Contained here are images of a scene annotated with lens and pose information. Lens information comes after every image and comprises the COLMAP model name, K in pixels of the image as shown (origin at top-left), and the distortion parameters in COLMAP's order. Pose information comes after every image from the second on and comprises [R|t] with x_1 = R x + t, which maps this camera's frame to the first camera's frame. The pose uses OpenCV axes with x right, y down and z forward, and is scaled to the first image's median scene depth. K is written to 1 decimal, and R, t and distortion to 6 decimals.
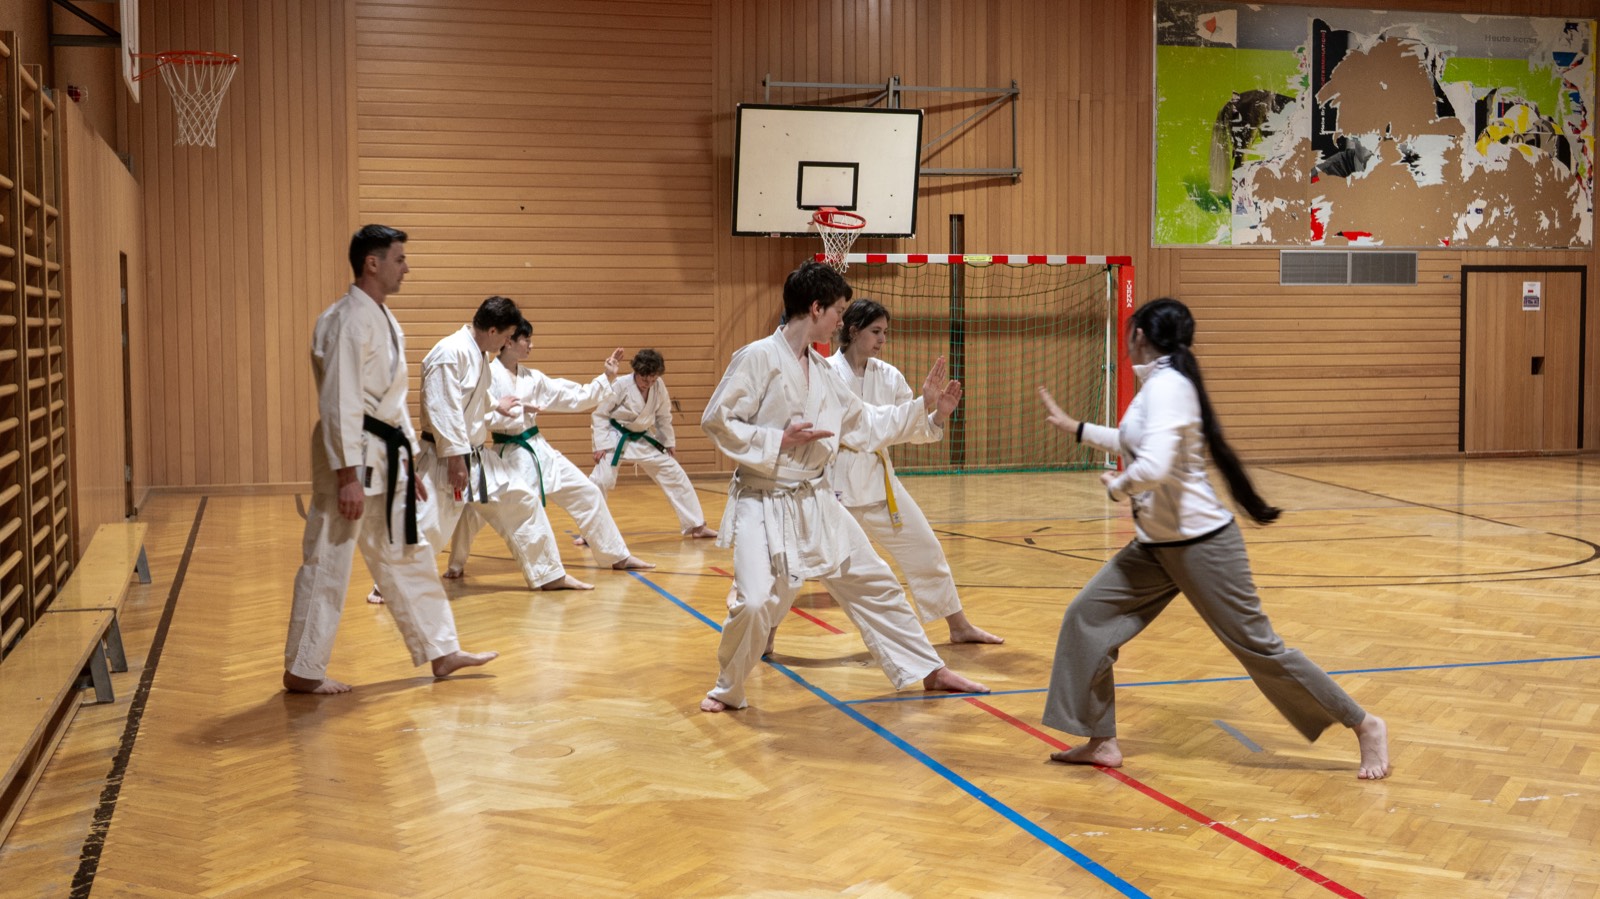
lens RADIAL K [[1927.9, 0, 792.5], [0, 1927.9, 459.8], [0, 0, 1]] dist [0.021503, 0.000000]
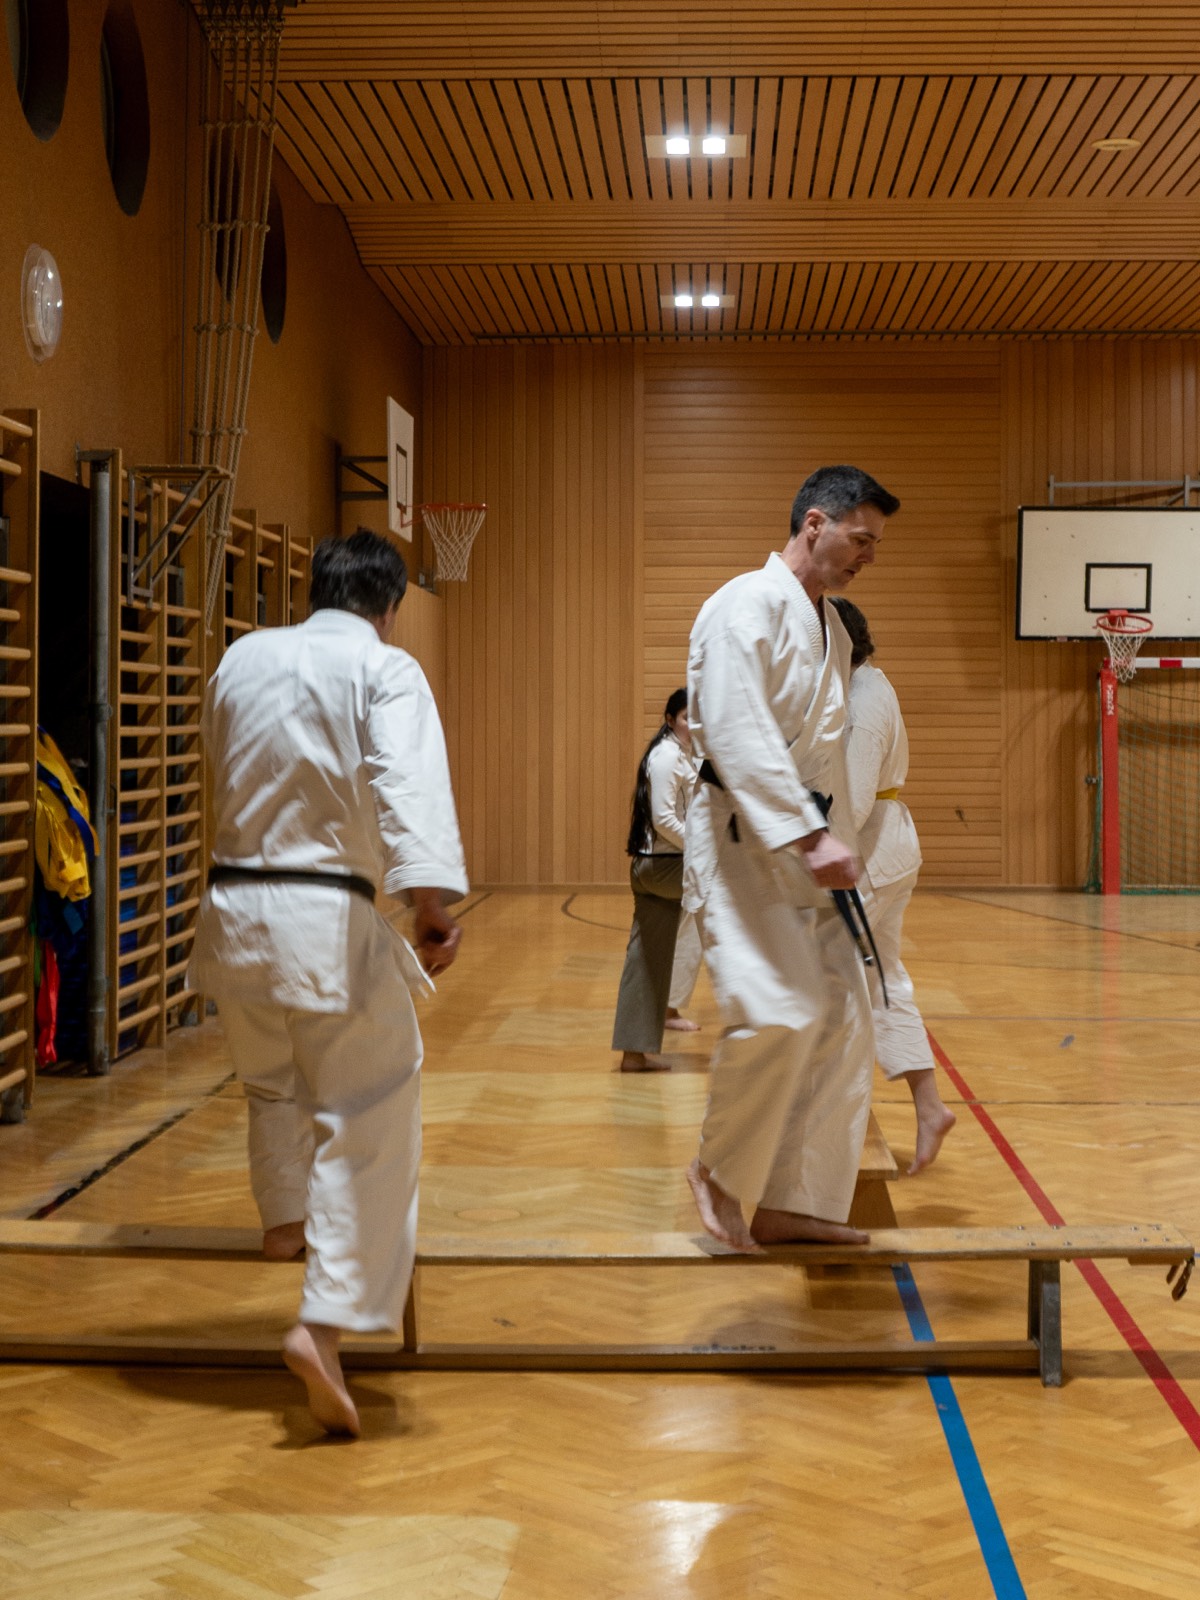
lens RADIAL K [[2808.1, 0, 605.2], [0, 2808.1, 725.7], [0, 0, 1]] dist [-0.008147, 0.000000]
pose [[0.949498, 0.006345, -0.313708, 0.210280], [-0.027825, 0.997559, -0.064041, 0.022327], [0.312536, 0.069535, 0.947357, -0.388640]]
